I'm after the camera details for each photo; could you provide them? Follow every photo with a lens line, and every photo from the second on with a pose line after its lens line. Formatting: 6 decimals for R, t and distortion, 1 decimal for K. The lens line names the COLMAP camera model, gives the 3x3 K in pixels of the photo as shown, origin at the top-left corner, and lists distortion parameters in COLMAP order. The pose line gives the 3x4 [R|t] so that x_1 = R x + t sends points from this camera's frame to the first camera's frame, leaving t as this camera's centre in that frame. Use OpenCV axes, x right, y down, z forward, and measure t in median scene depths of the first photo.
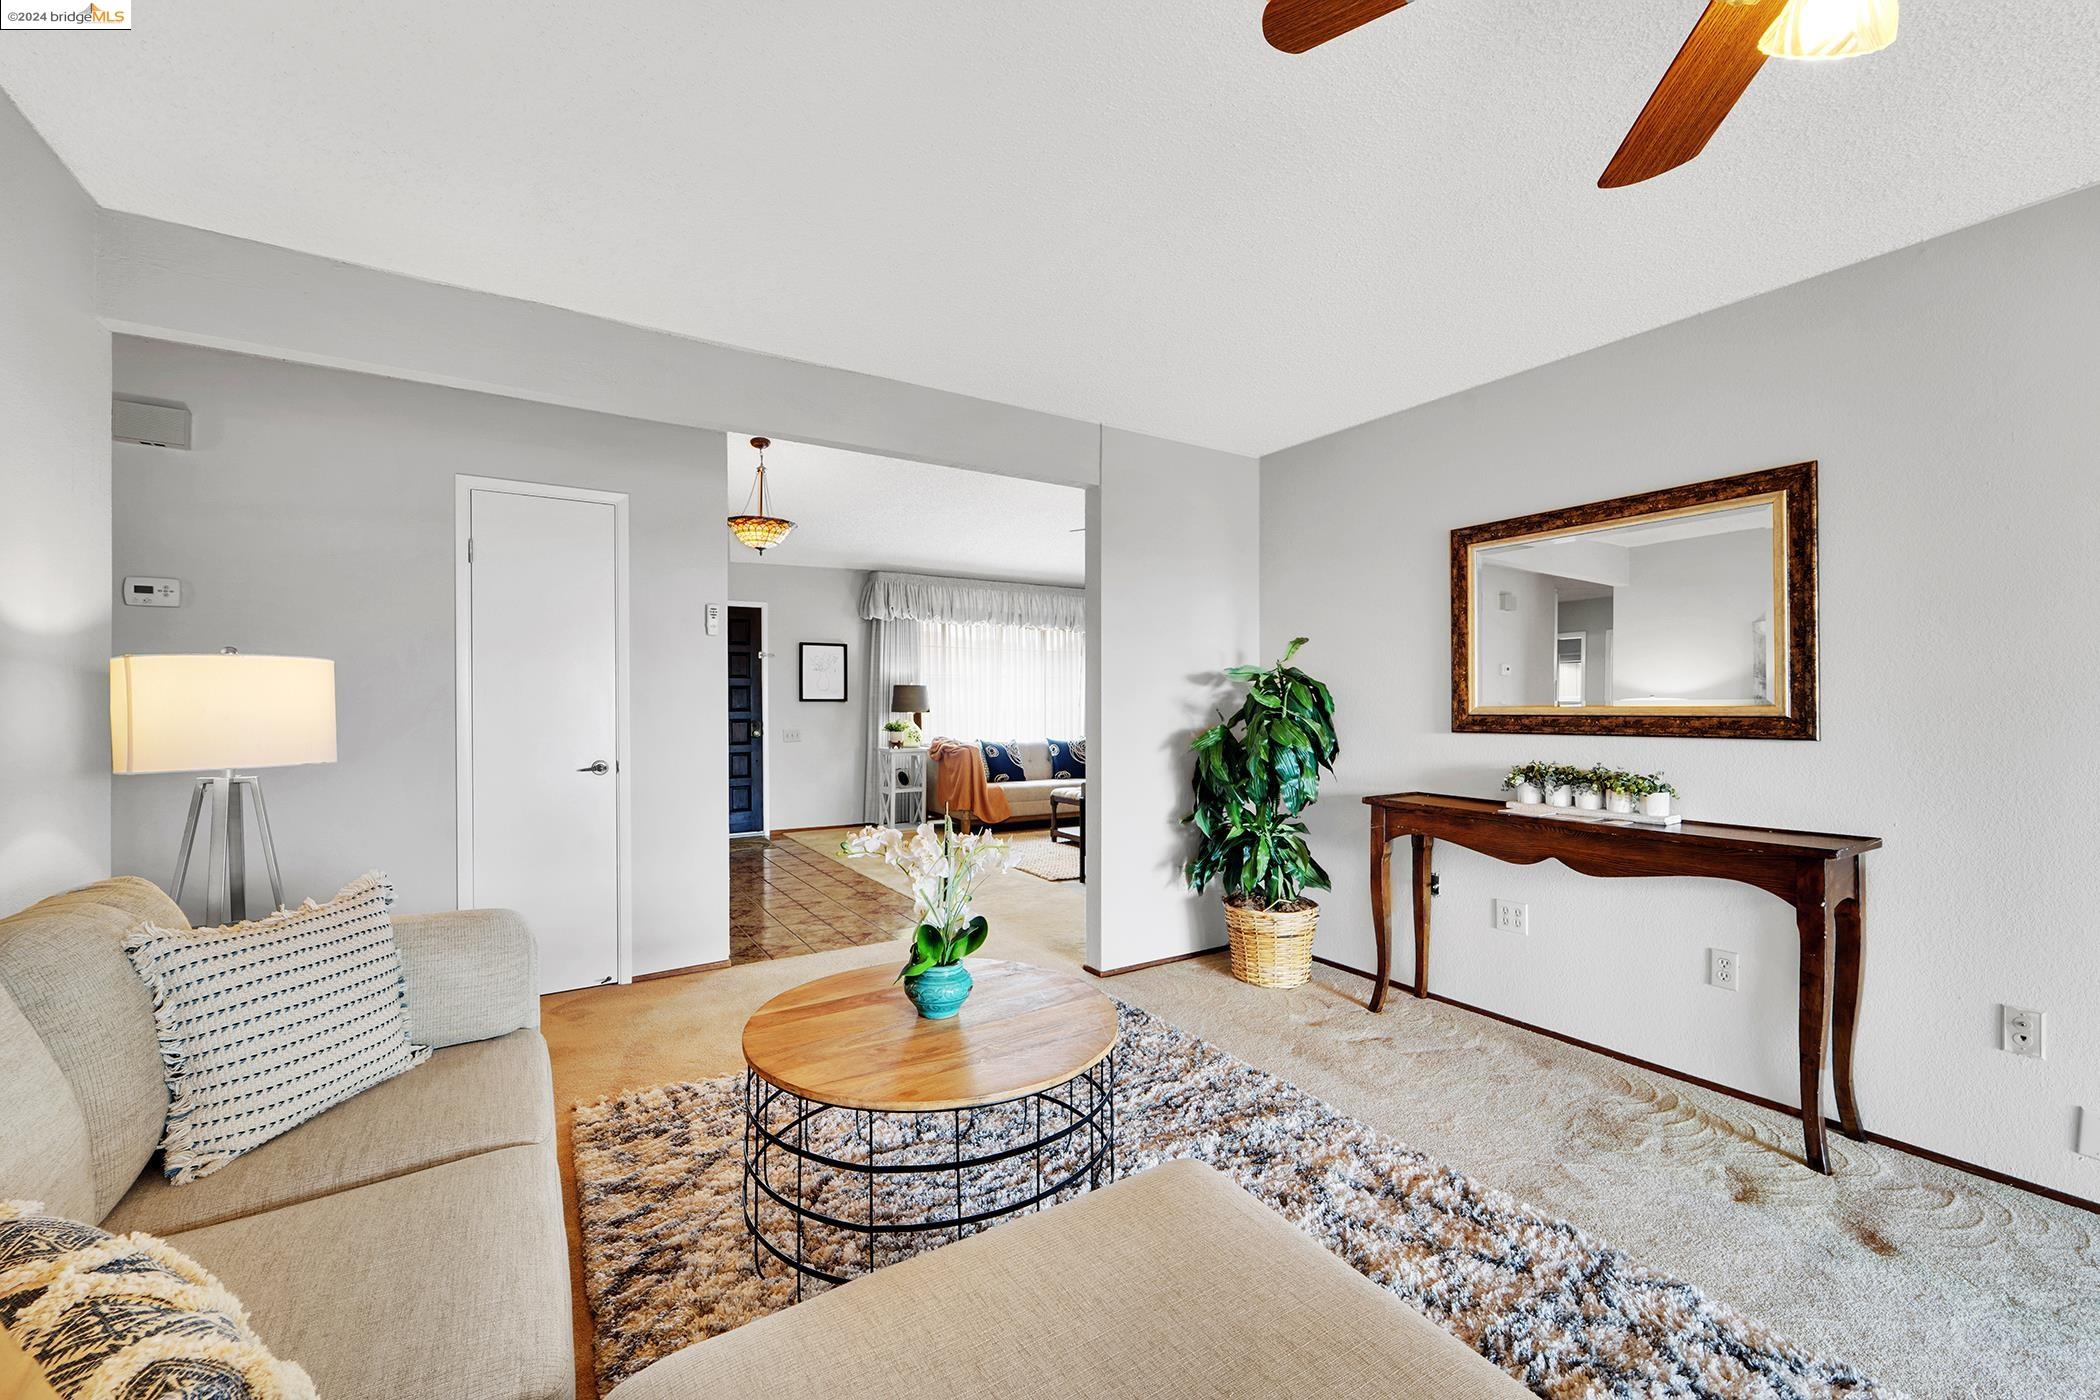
lens RADIAL K [[845.3, 0, 1051.6], [0, 845.3, 702.4], [0, 0, 1]] dist [0.000226, -0.001097]
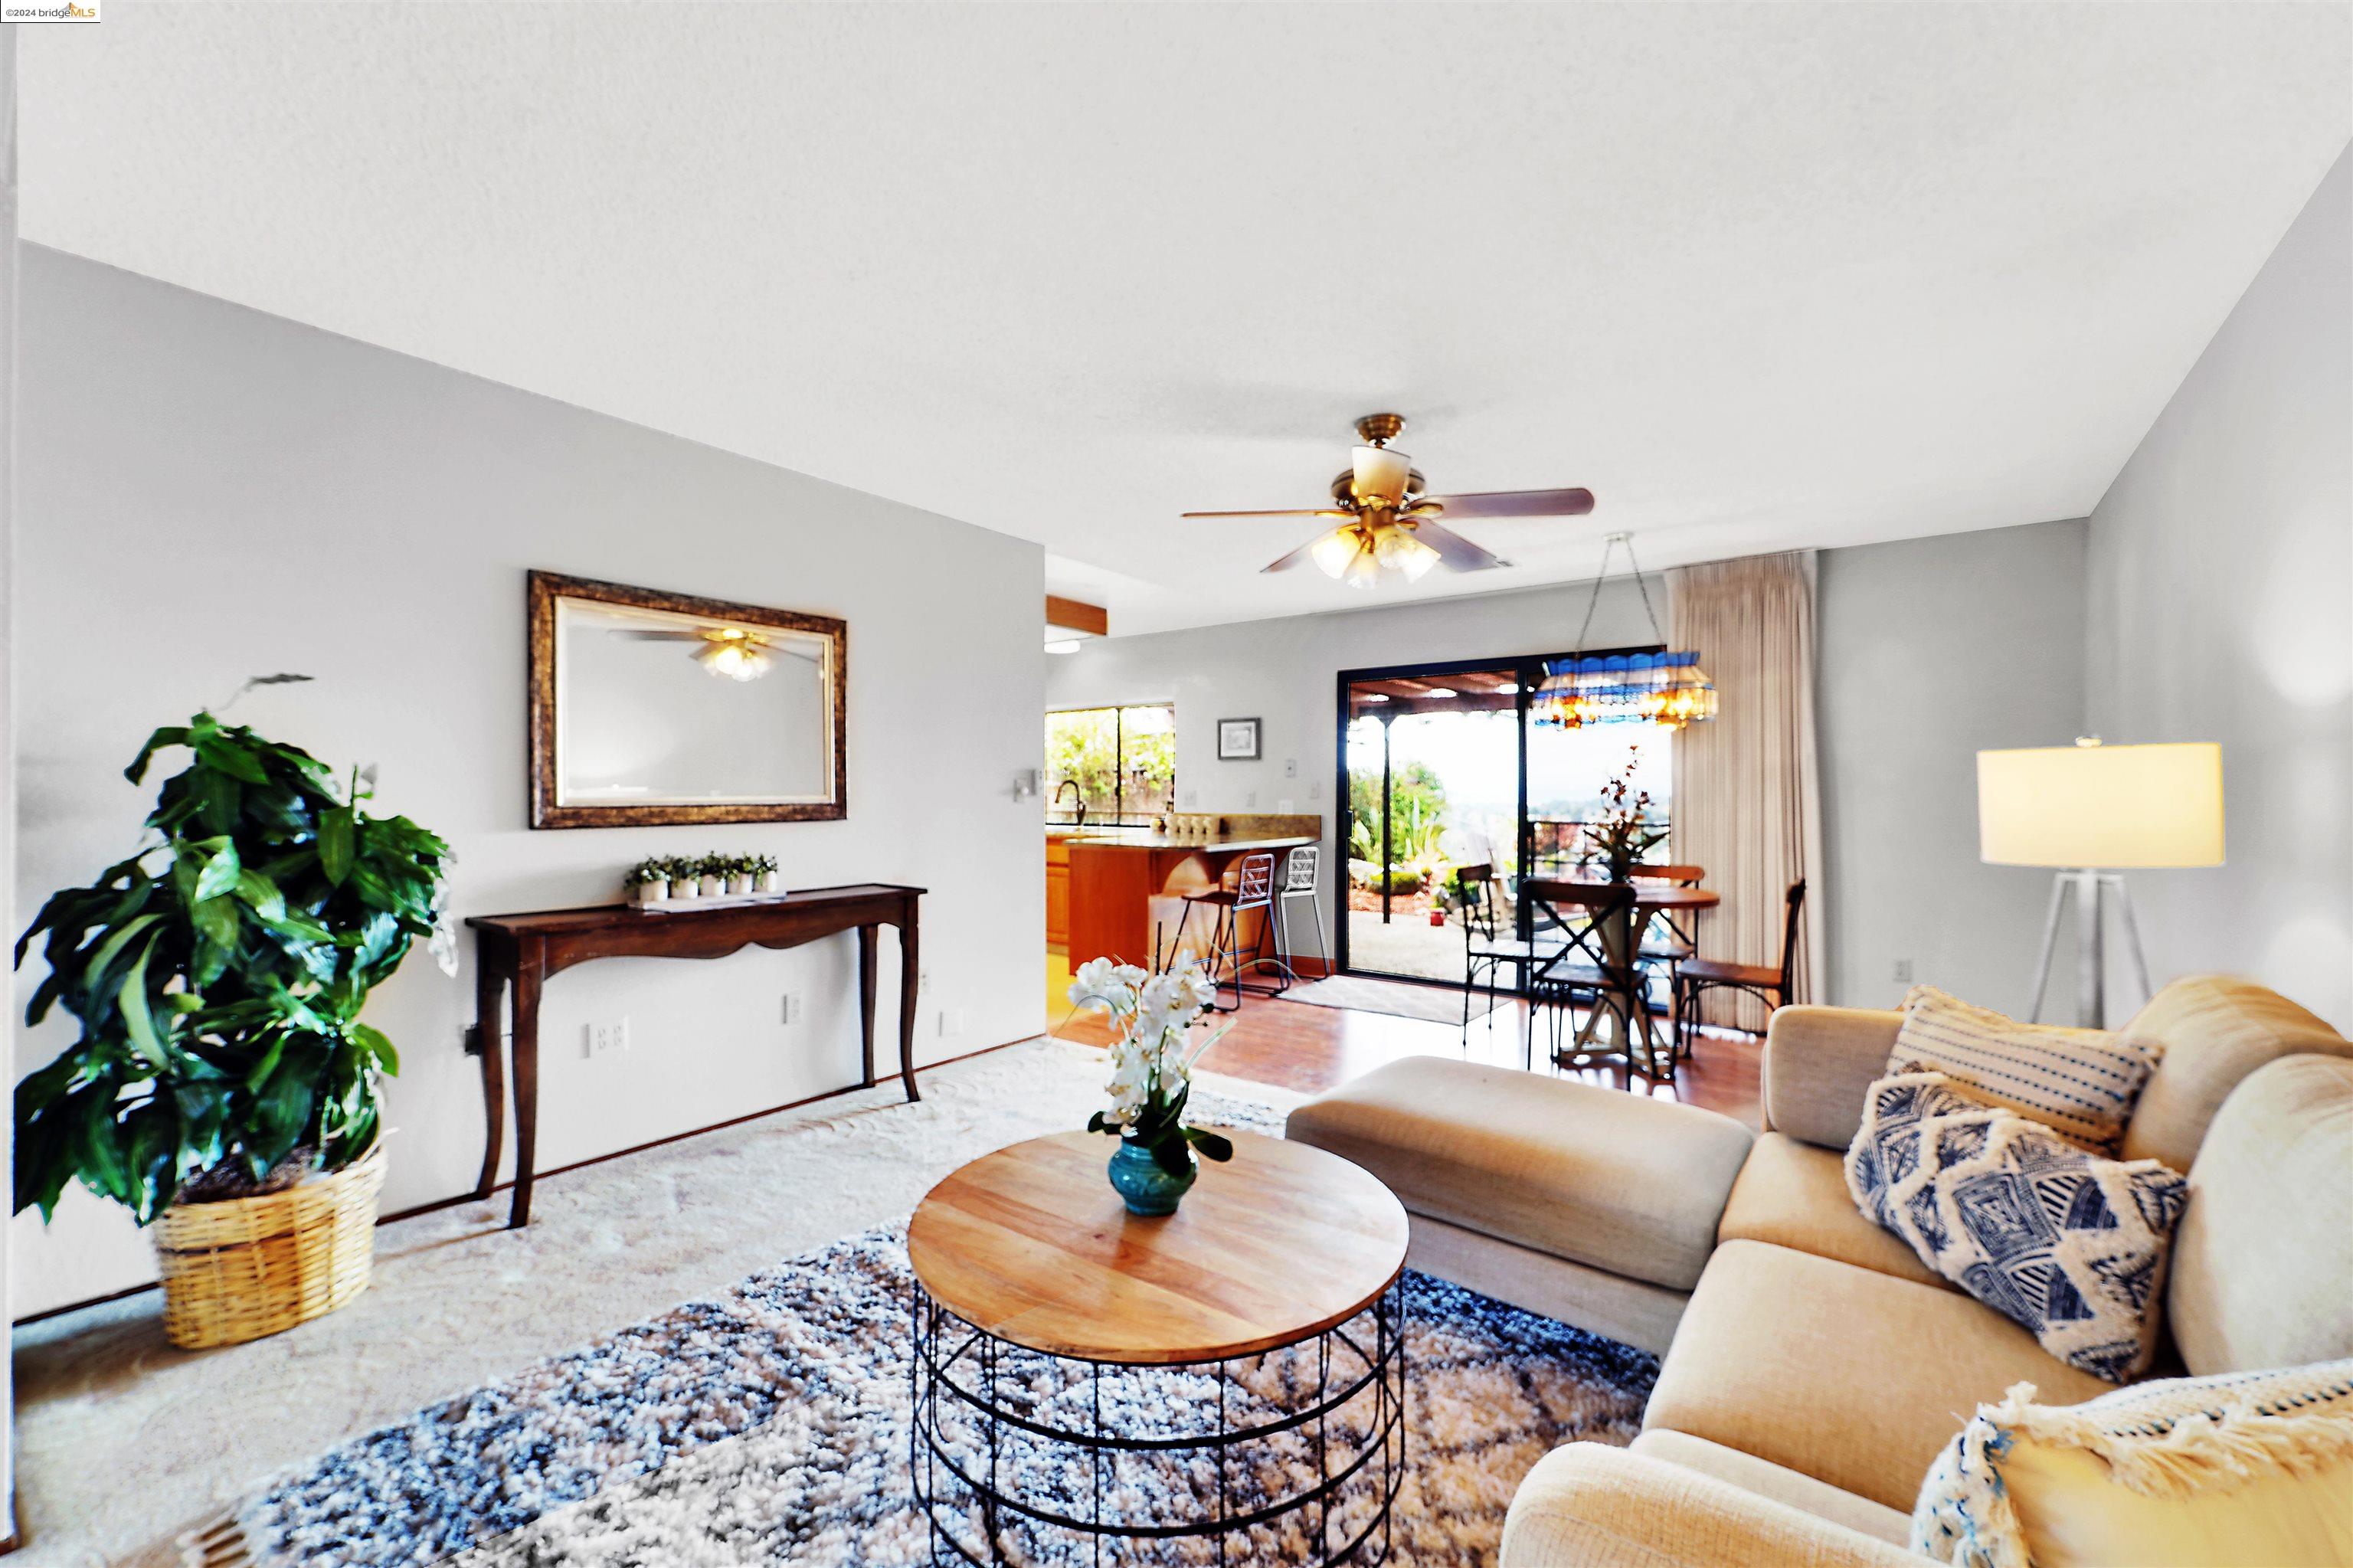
lens RADIAL K [[947.2, 0, 1173.0], [0, 947.2, 785.5], [0, 0, 1]] dist [0.000226, -0.001097]
pose [[-0.346256, 0.005043, 0.938127, -0.490563], [-0.005438, 0.999958, -0.007383, -0.002060], [-0.938124, -0.007658, -0.346214, 0.671366]]
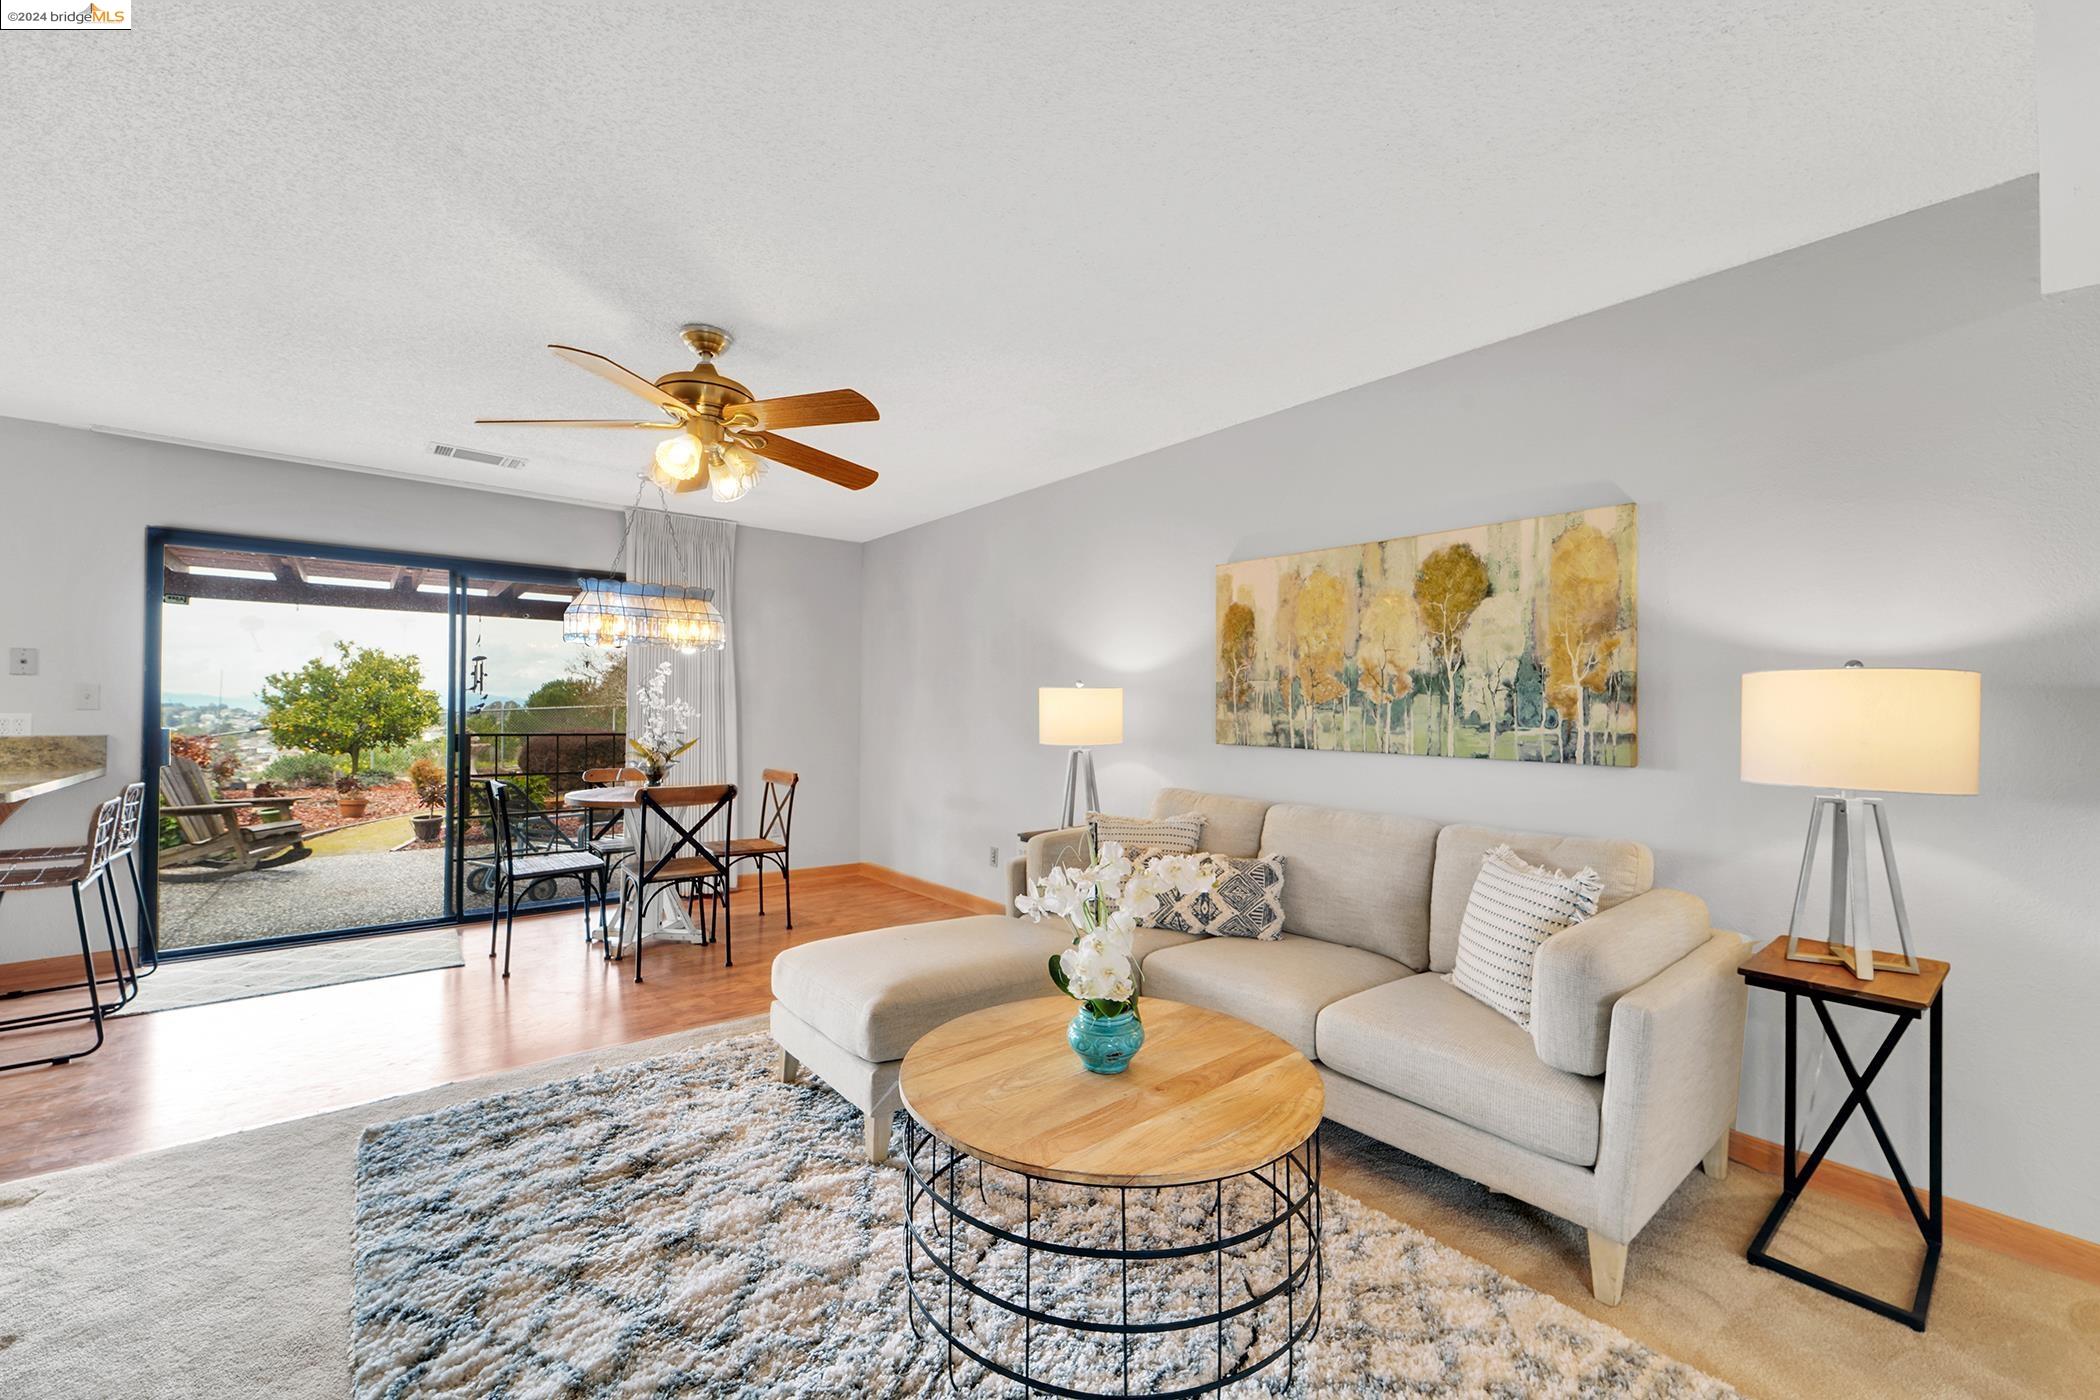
lens RADIAL K [[845.3, 0, 1054.2], [0, 845.3, 696.9], [0, 0, 1]] dist [0.000226, -0.001097]
pose [[-0.992032, -0.010560, -0.125542, 0.017055], [-0.008430, 0.999812, -0.017482, -0.000454], [0.125703, -0.016285, -0.991934, 0.980069]]
